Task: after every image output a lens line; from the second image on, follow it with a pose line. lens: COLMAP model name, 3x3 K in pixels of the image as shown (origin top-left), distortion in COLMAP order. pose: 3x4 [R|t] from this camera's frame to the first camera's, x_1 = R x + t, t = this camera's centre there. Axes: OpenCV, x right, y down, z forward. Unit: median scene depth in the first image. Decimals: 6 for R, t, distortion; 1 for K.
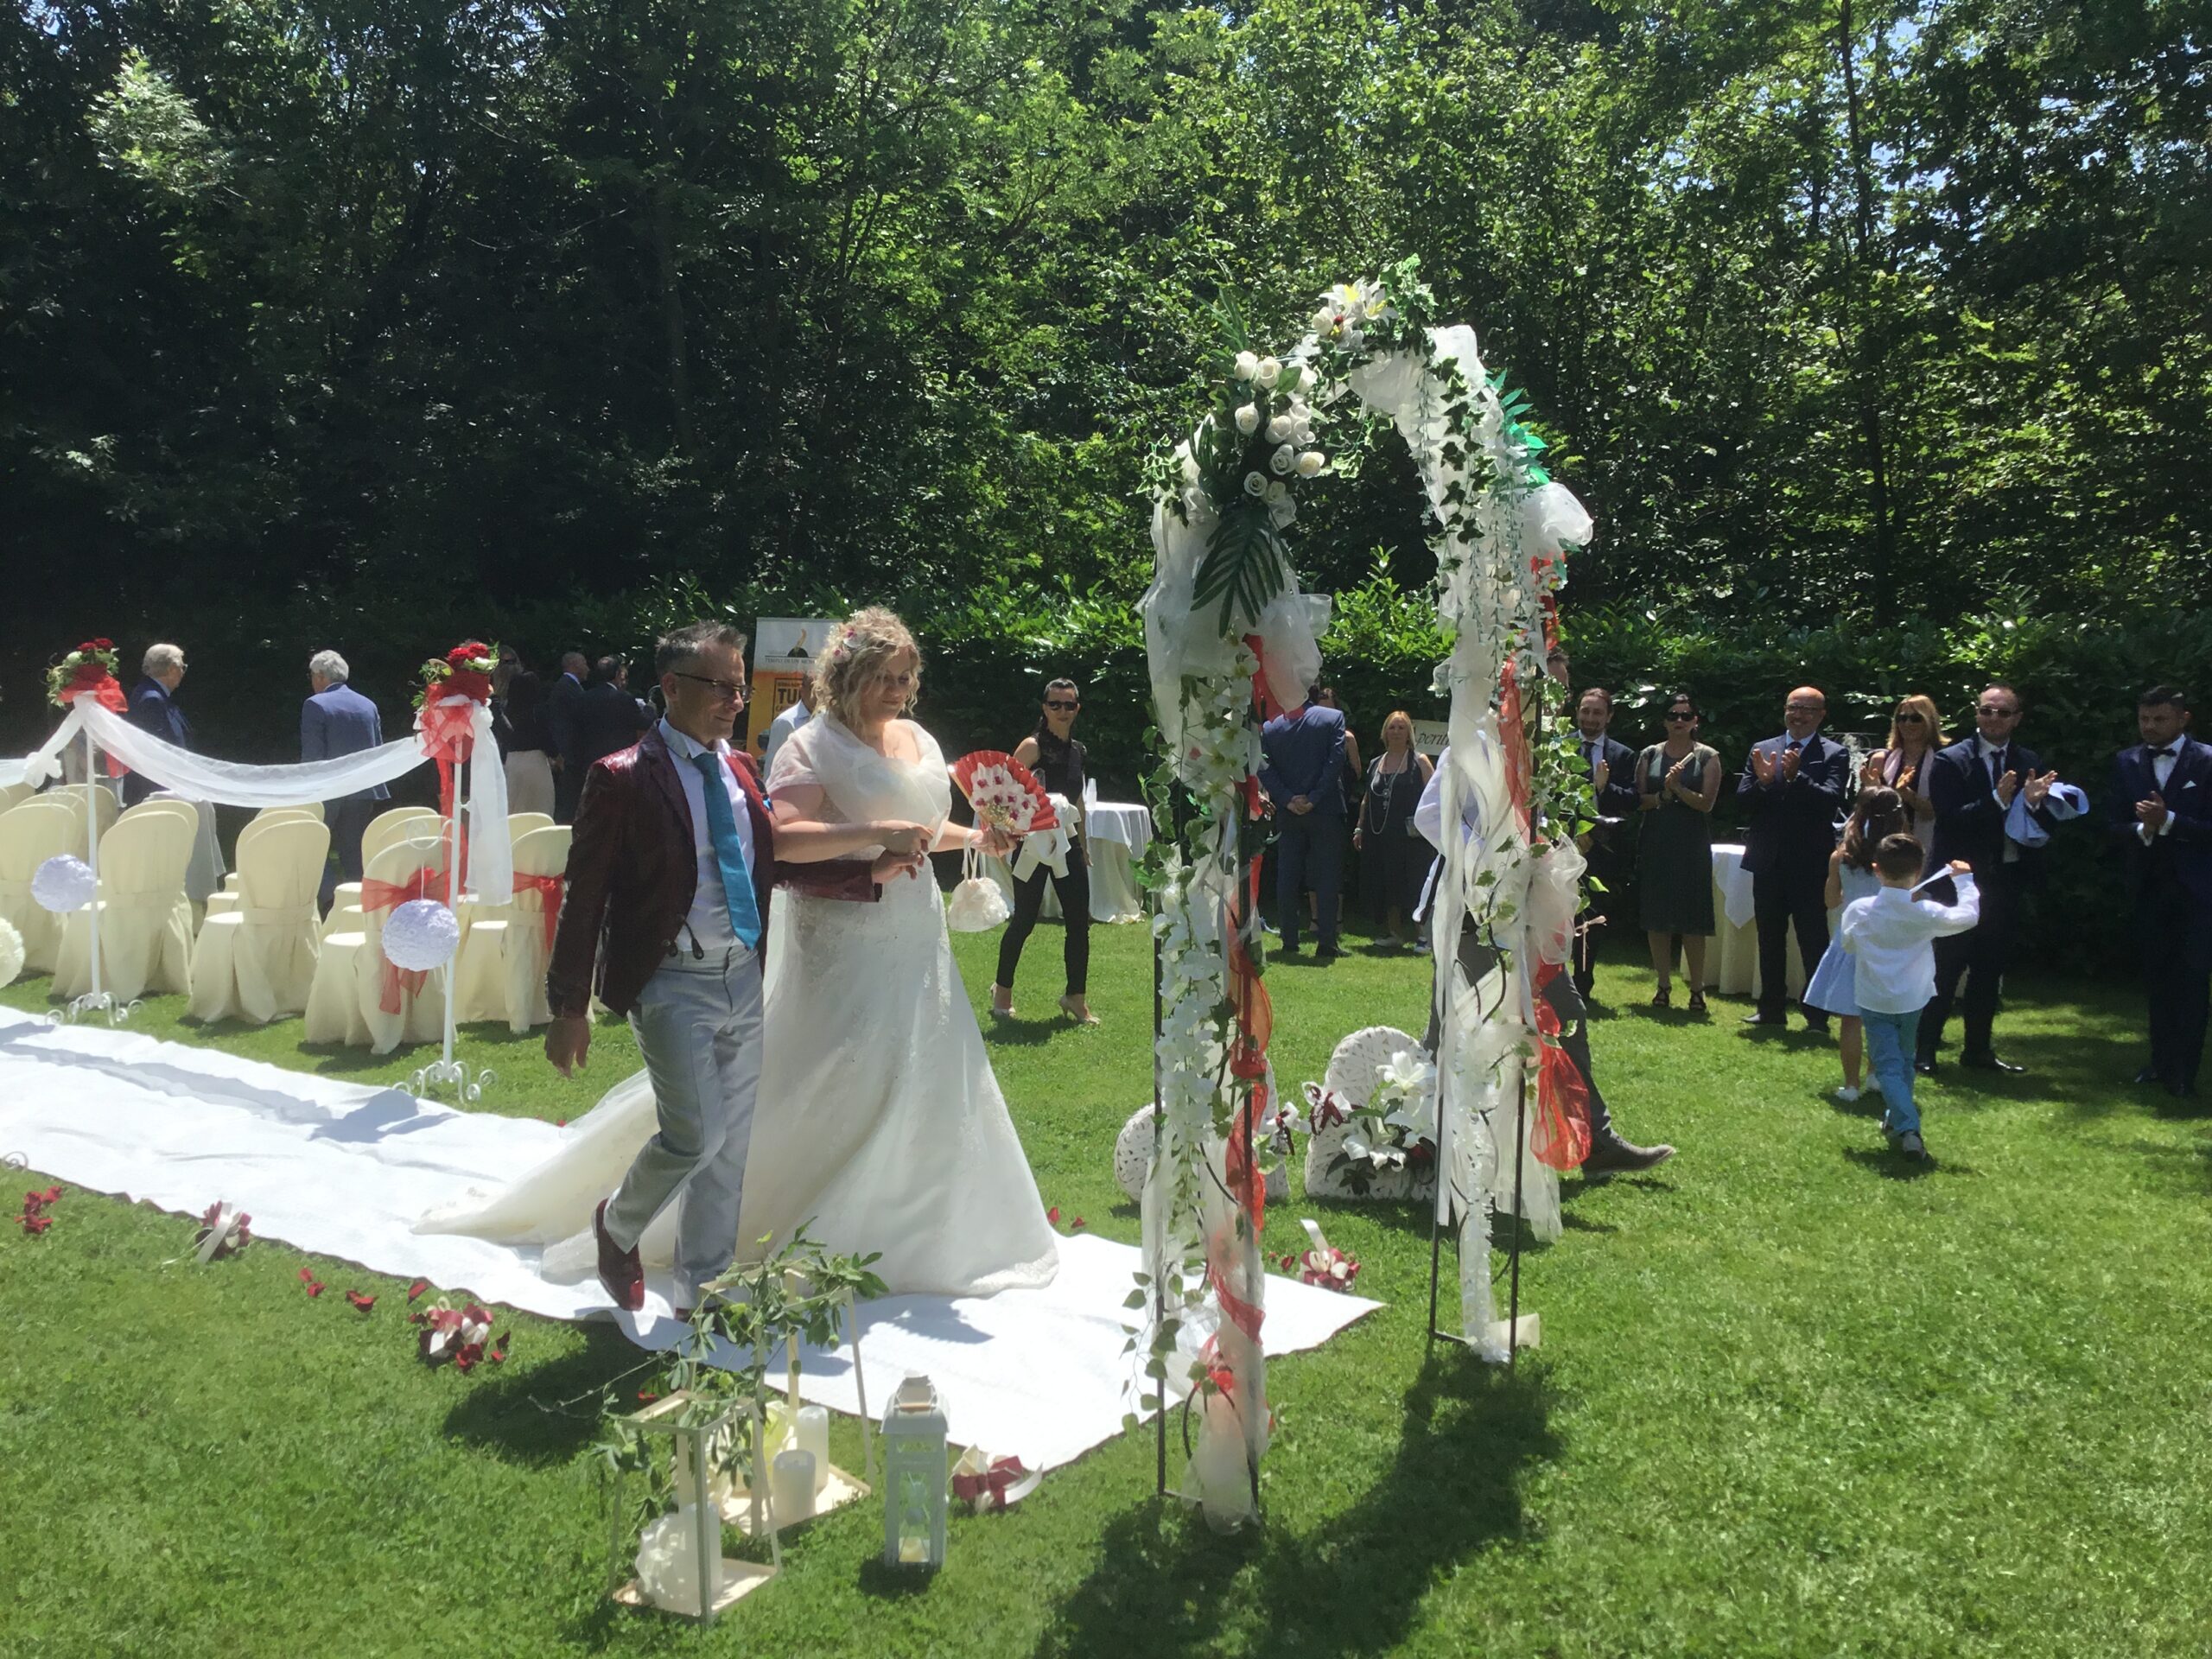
lens RADIAL K [[2005.7, 0, 1106.0], [0, 2005.7, 829.5], [0, 0, 1]] dist [0.130019, -0.254752]
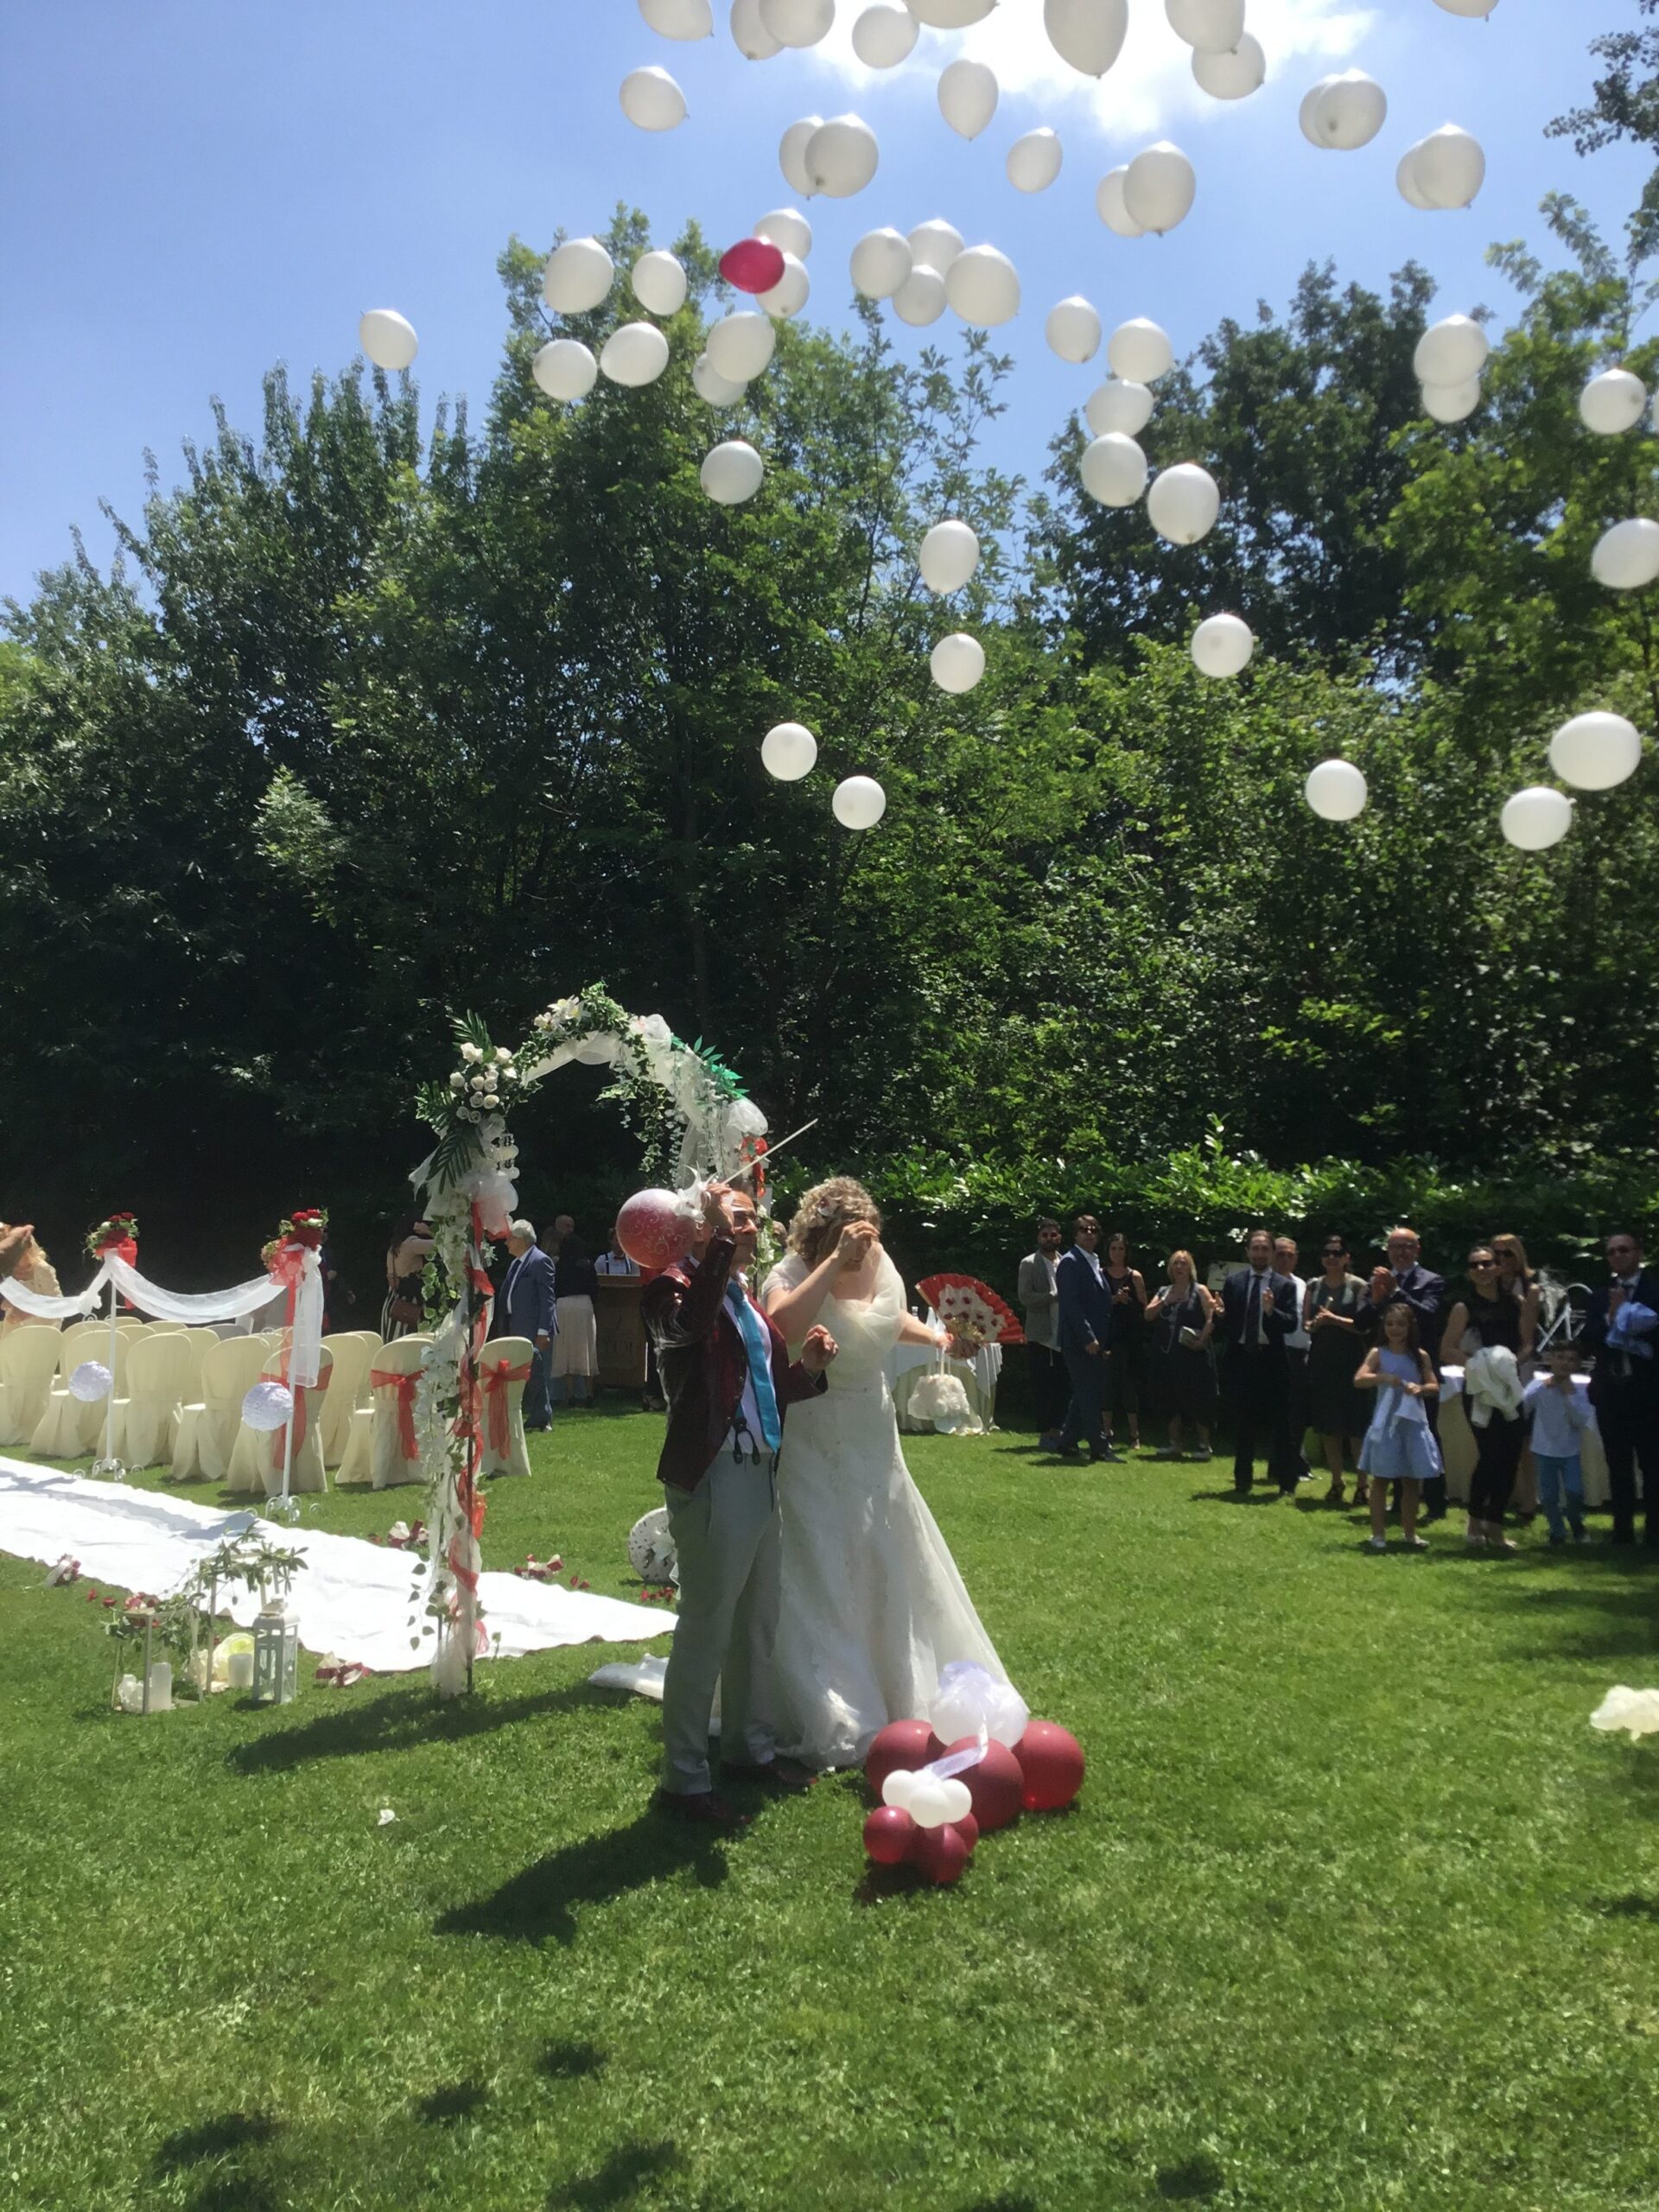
lens RADIAL K [[2005.7, 0, 843.4], [0, 2005.7, 1114.5], [0, 0, 1]] dist [0.130019, -0.254752]
pose [[0.973172, -0.027497, -0.228428, 0.342332], [-0.004102, 0.990602, -0.136718, 0.034026], [0.230041, 0.133987, 0.963913, -0.293727]]
